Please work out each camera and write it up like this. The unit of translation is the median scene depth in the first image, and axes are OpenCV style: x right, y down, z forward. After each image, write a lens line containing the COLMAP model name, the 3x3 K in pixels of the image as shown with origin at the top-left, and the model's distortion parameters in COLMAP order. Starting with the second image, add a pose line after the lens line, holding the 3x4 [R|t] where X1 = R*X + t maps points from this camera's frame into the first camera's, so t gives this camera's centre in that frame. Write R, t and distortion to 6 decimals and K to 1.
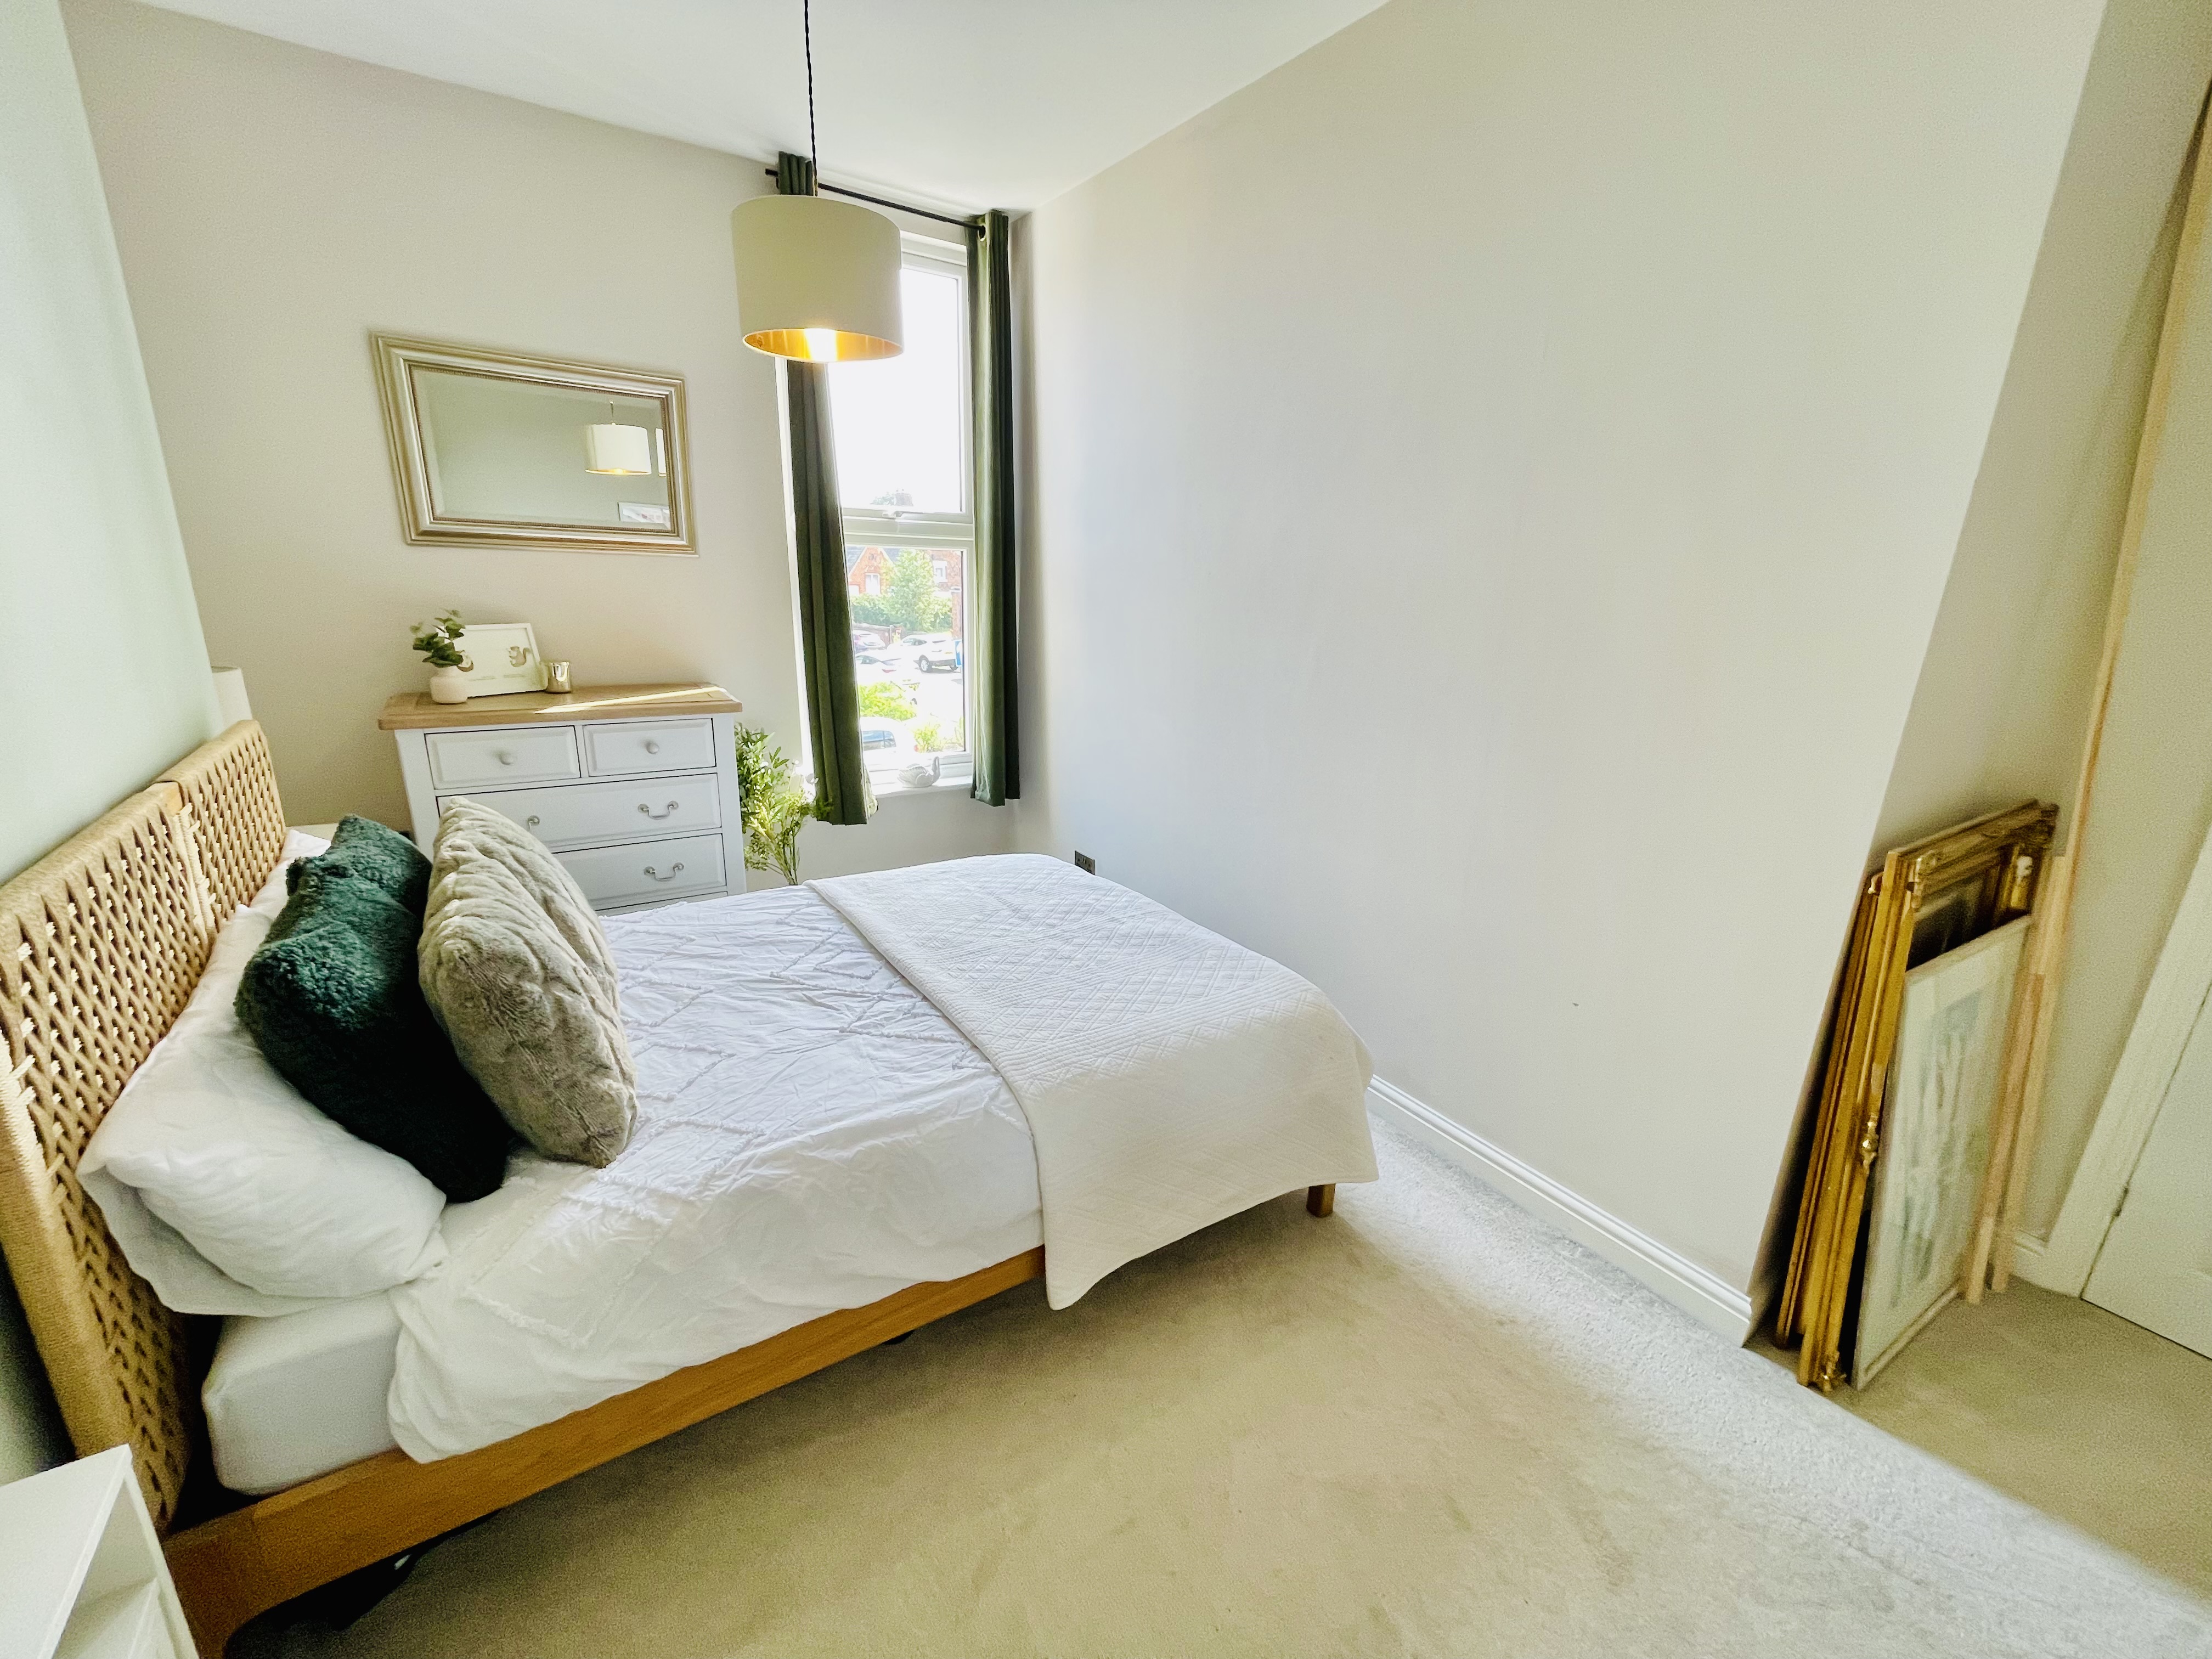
lens RADIAL K [[884.4, 0, 1103.5], [0, 884.4, 829.1], [0, 0, 1]] dist [-0.009843, 0.000579]
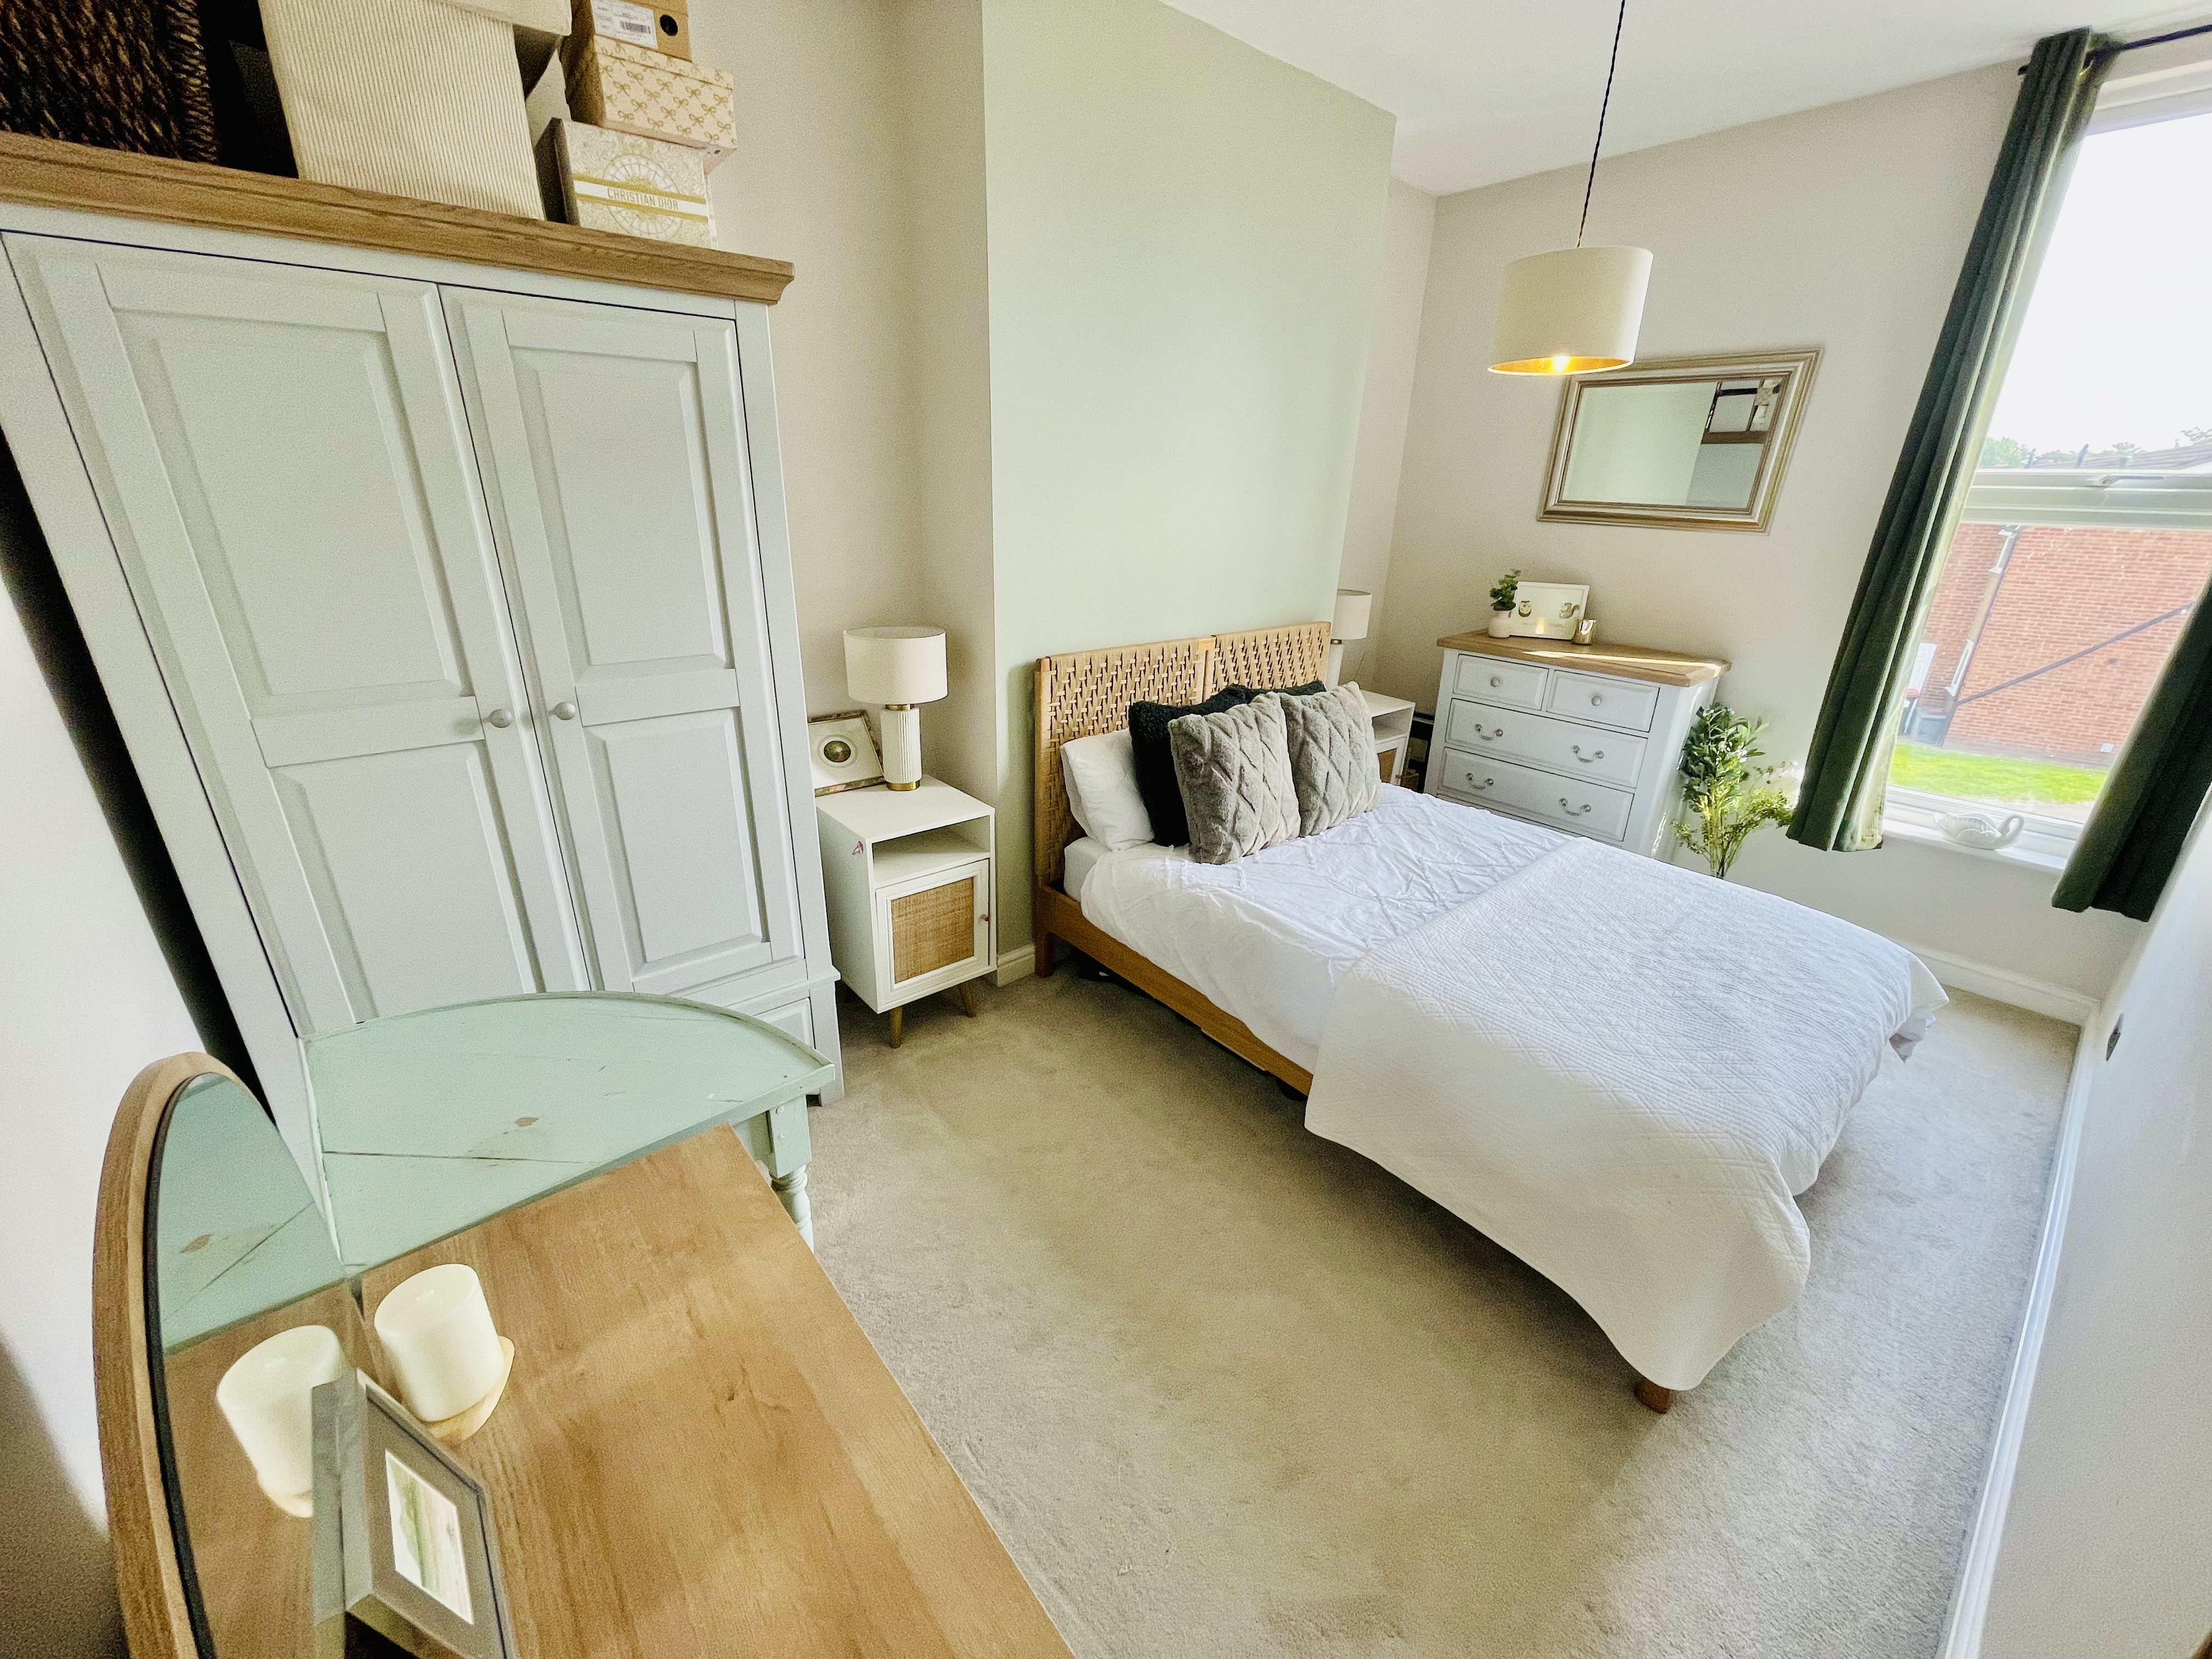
lens RADIAL K [[884.4, 0, 1103.5], [0, 884.4, 829.1], [0, 0, 1]] dist [-0.009843, 0.000579]
pose [[0.117105, 0.333173, -0.935565, 0.580827], [-0.291906, 0.911982, 0.288237, -0.087256], [0.949251, 0.239343, 0.204053, 0.199893]]
